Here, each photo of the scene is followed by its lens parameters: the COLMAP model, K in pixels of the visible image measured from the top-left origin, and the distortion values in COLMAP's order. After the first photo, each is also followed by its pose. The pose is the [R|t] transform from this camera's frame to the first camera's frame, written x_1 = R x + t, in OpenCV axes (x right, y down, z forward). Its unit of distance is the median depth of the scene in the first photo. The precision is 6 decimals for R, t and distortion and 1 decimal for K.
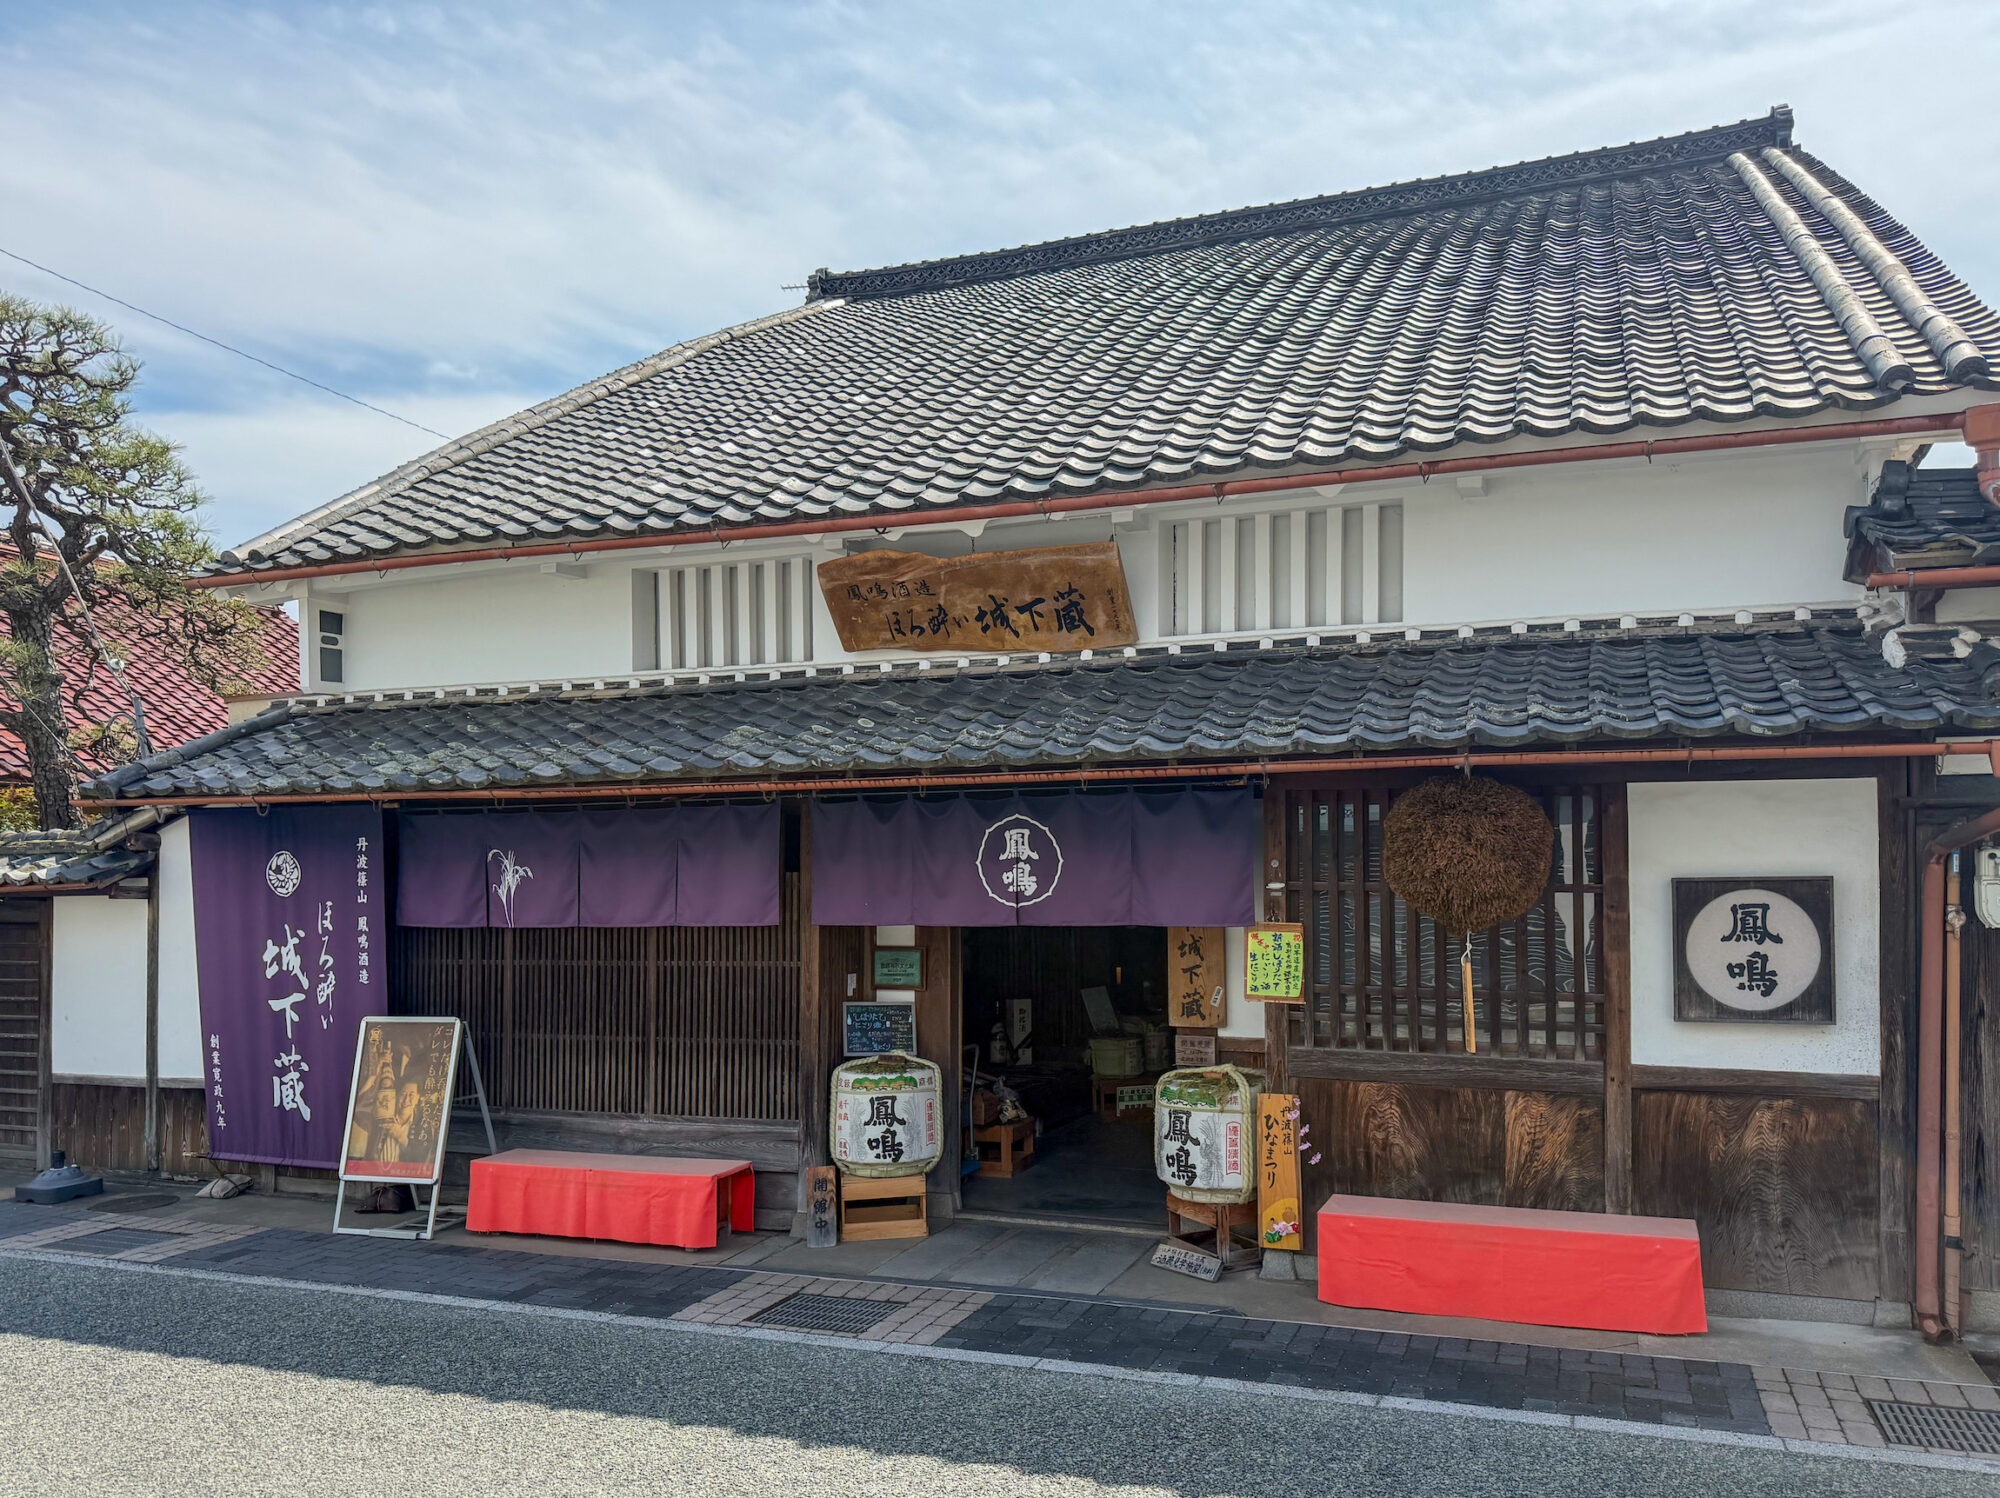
lens RADIAL K [[1644.4, 0, 1001.4], [0, 1644.4, 745.2], [0, 0, 1]] dist [-0.000763, -0.039472]
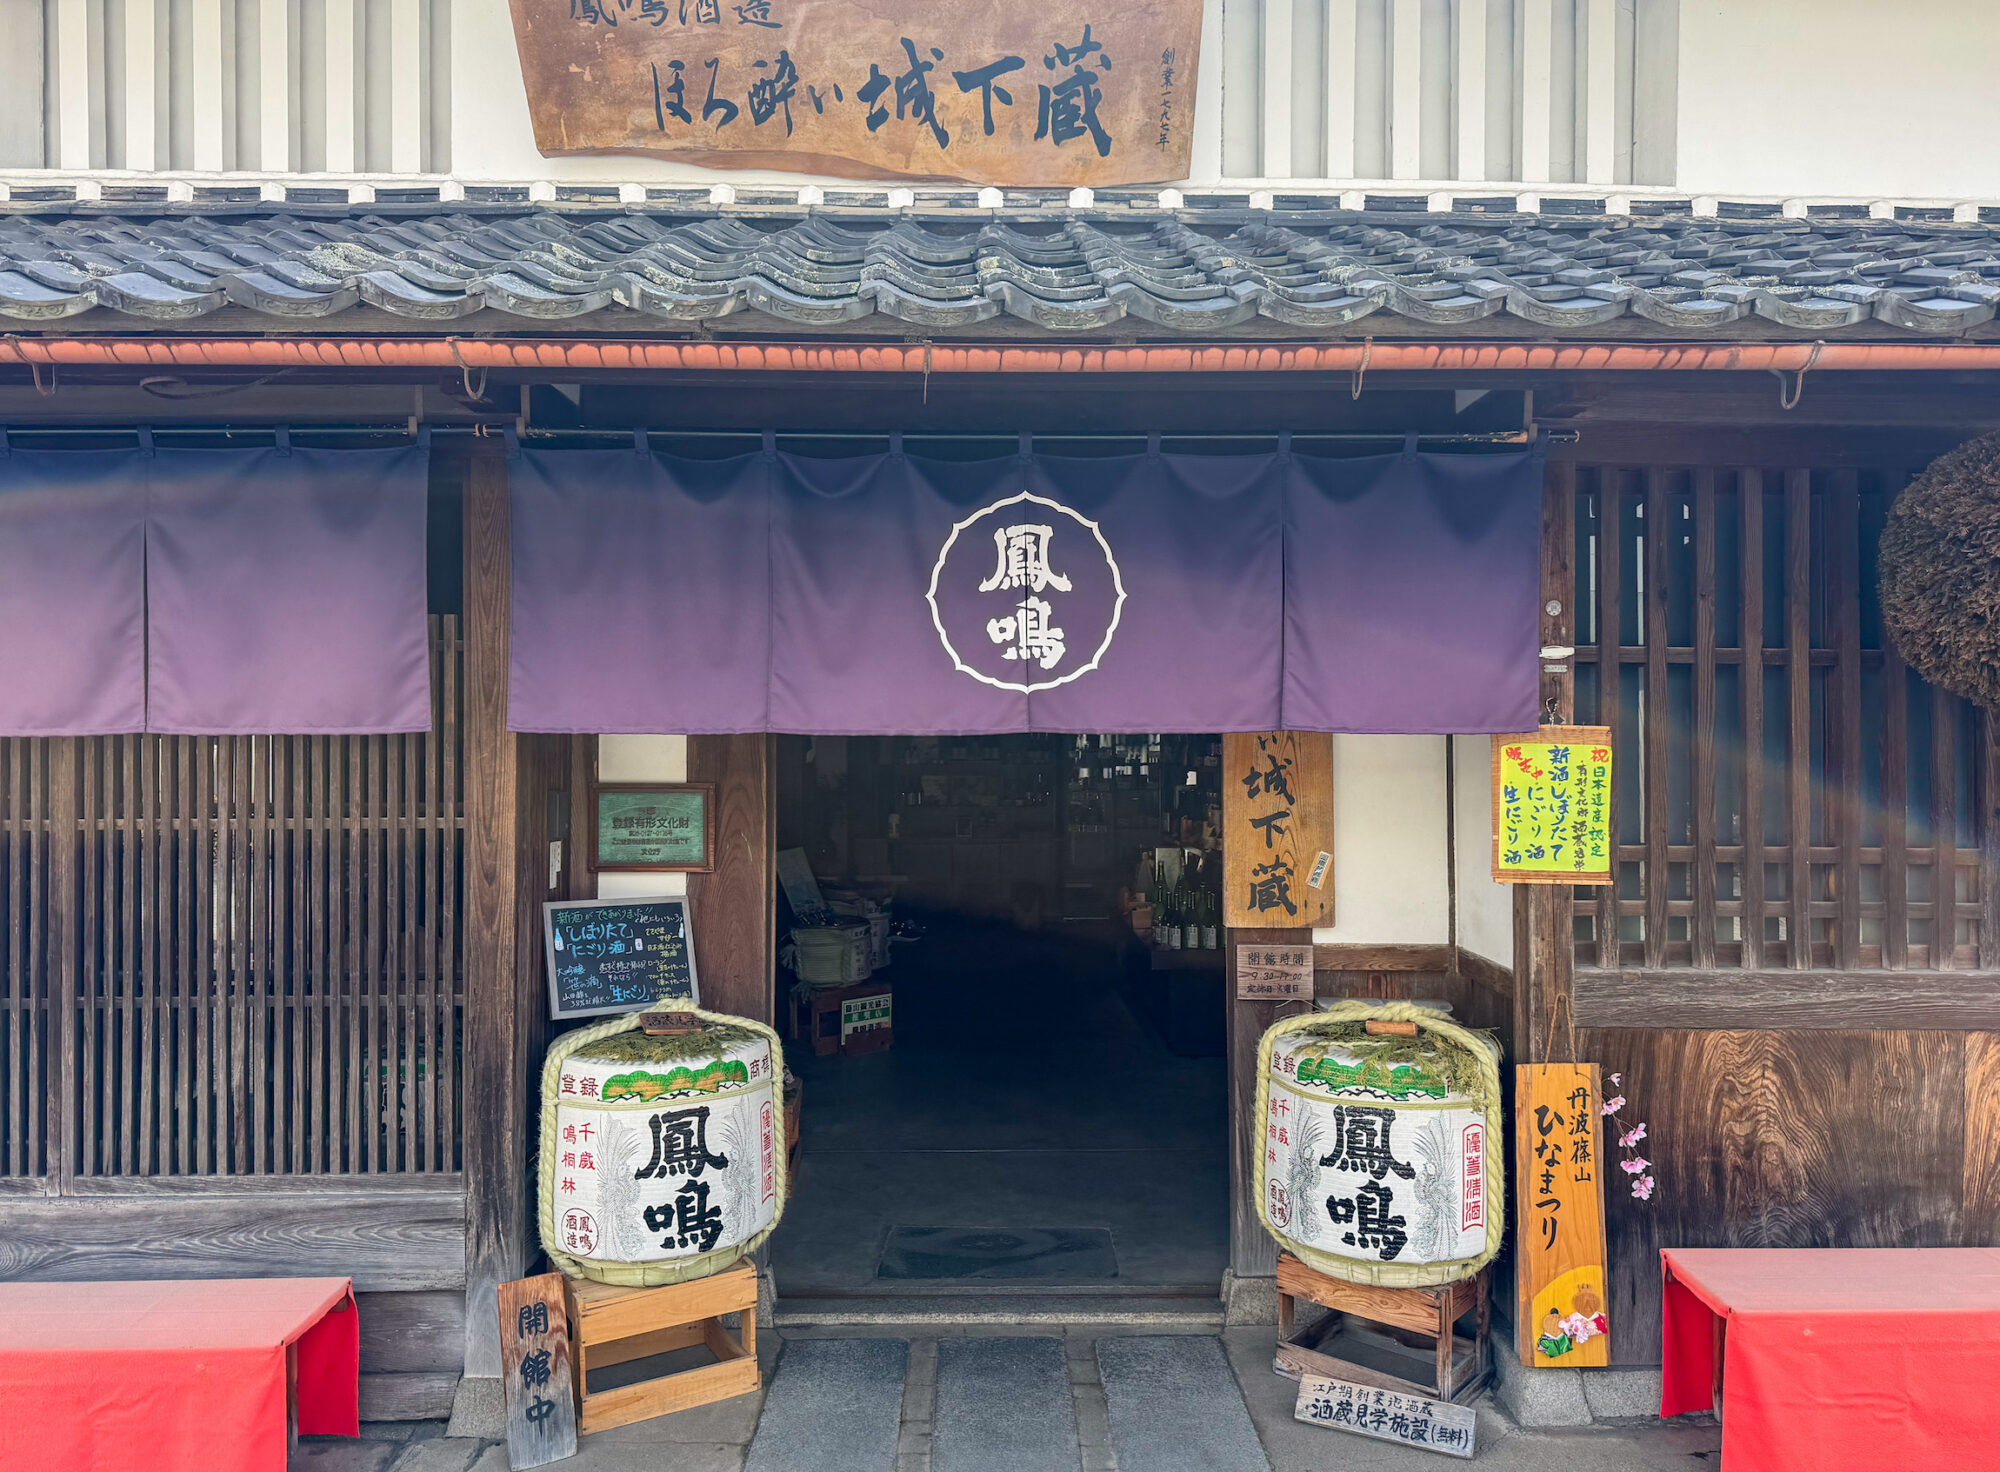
lens RADIAL K [[1644.4, 0, 1047.5], [0, 1644.4, 706.9], [0, 0, 1]] dist [-0.000763, -0.039472]
pose [[0.913306, 0.009290, 0.407168, -0.164019], [-0.039443, 0.997058, 0.065725, 0.068783], [-0.405360, -0.076087, 0.910985, 0.553580]]
